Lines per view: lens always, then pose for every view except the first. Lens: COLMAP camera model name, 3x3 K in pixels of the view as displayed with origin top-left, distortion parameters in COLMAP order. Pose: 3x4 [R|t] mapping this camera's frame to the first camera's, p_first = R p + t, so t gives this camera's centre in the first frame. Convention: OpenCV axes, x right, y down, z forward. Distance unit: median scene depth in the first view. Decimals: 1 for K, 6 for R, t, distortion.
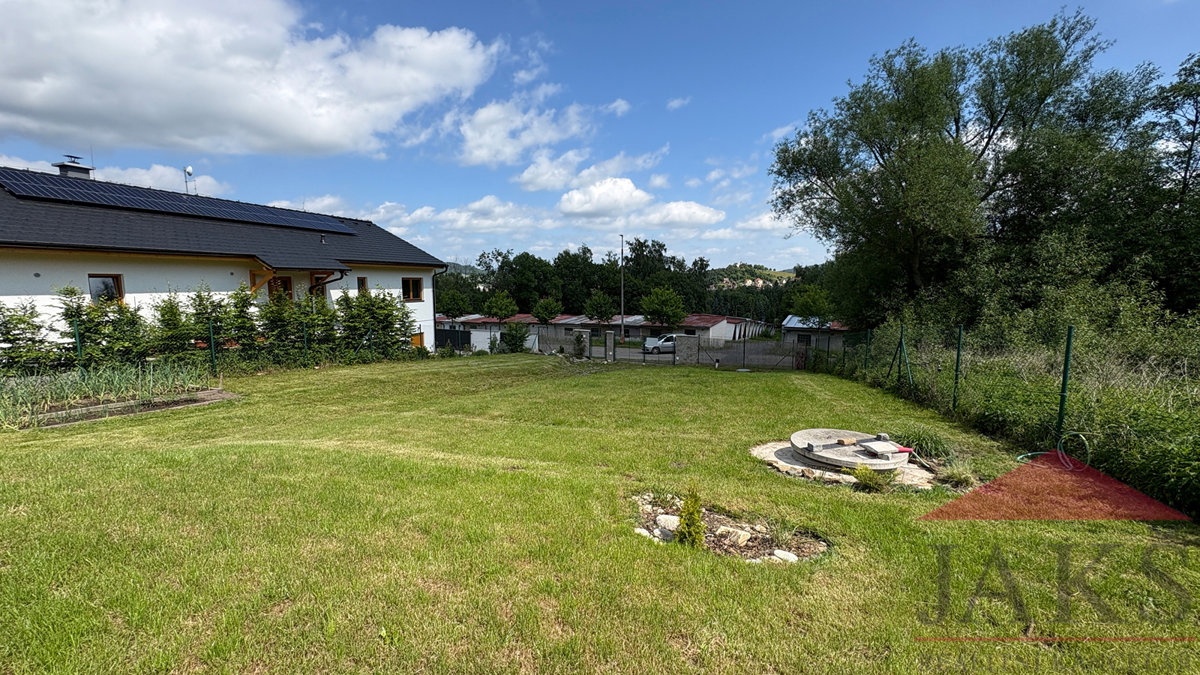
lens RADIAL K [[478.8, 0, 601.8], [0, 478.8, 337.3], [0, 0, 1]] dist [0.001564, 0.000119]
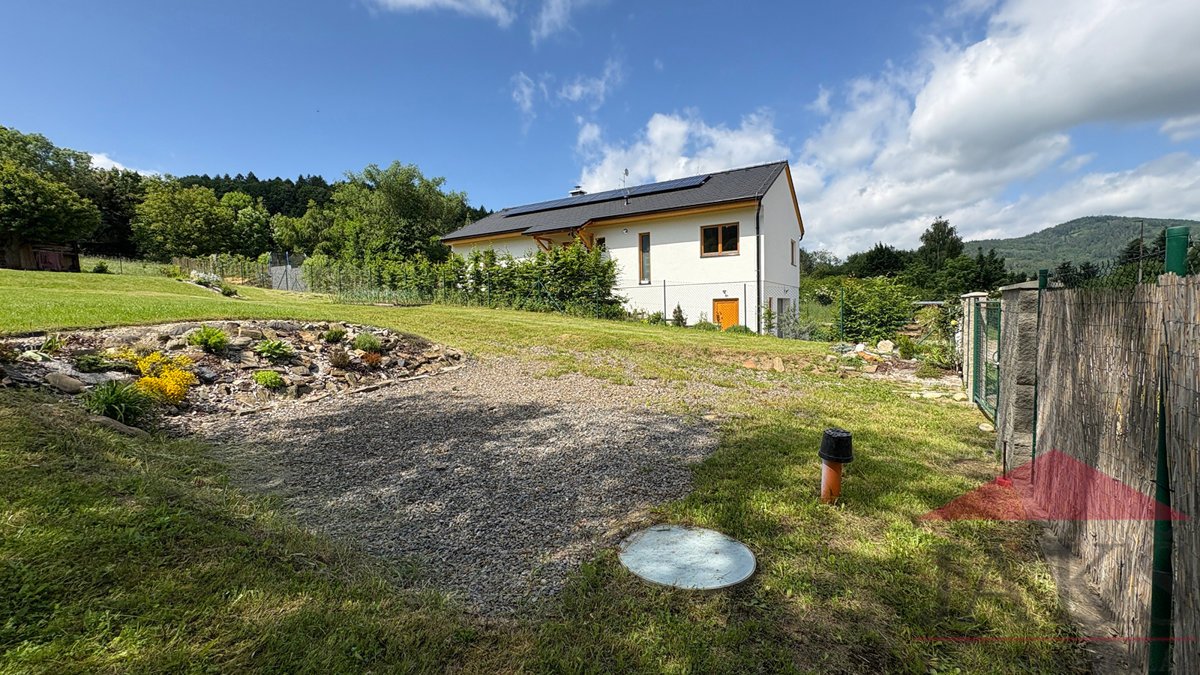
lens RADIAL K [[478.8, 0, 601.3], [0, 478.8, 343.3], [0, 0, 1]] dist [0.001564, 0.000119]
pose [[-0.178606, 0.065977, -0.981706, 0.257555], [-0.090128, 0.992458, 0.083097, 0.011695], [0.979784, 0.103321, -0.171312, 0.636056]]
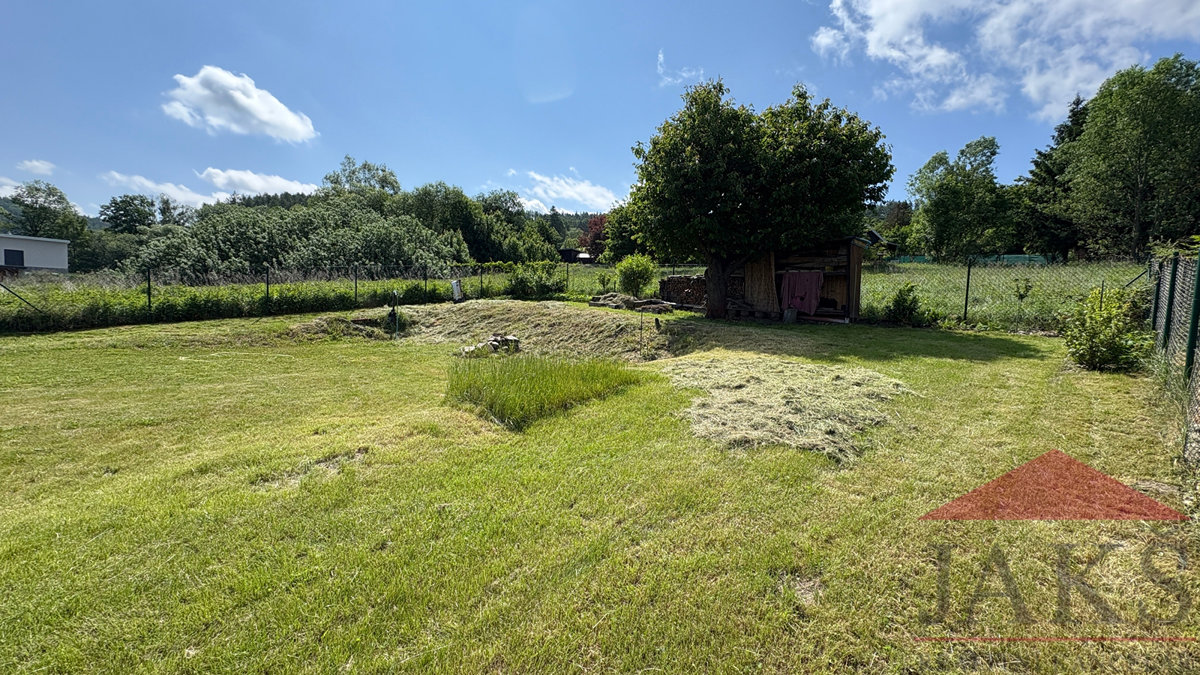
lens RADIAL K [[478.8, 0, 601.1], [0, 478.8, 330.8], [0, 0, 1]] dist [0.001564, 0.000119]
pose [[-0.893522, -0.061090, 0.444844, -0.404344], [0.008213, 0.988312, 0.152221, -0.002248], [-0.448944, 0.139666, -0.882577, -0.034744]]
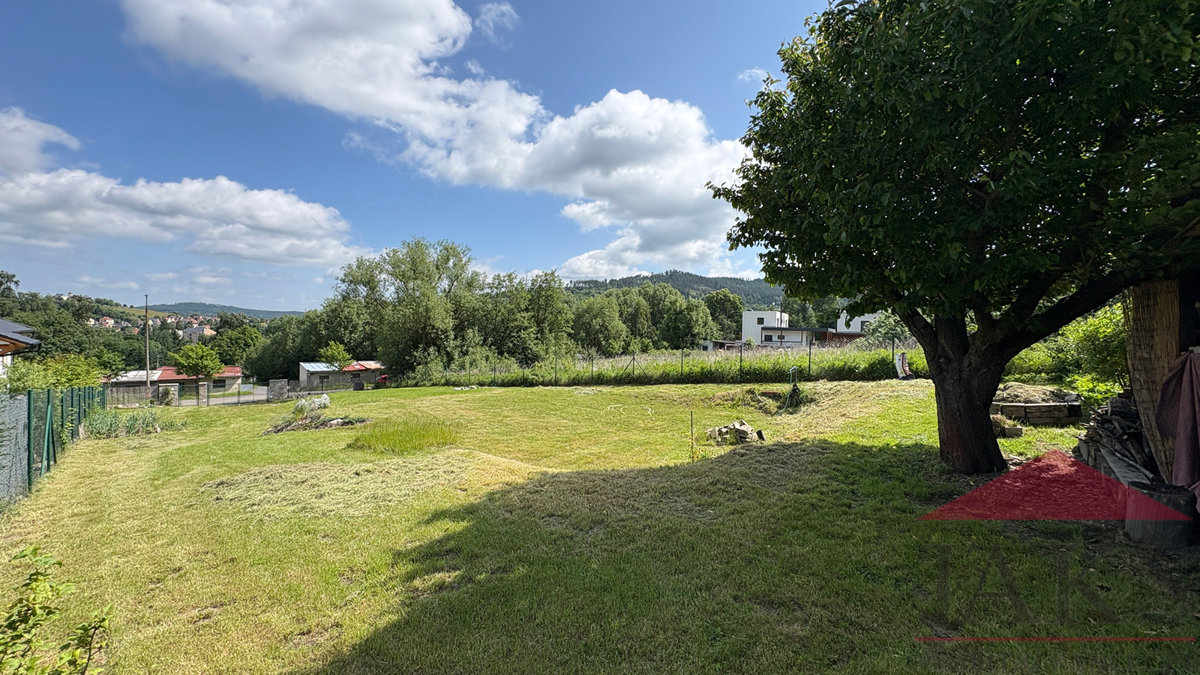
lens RADIAL K [[478.8, 0, 603.7], [0, 478.8, 336.1], [0, 0, 1]] dist [0.001564, 0.000119]
pose [[0.421454, -0.002268, 0.906847, -0.515506], [0.083941, 0.995801, -0.036521, -0.000584], [-0.902956, 0.091513, 0.419875, -0.363518]]
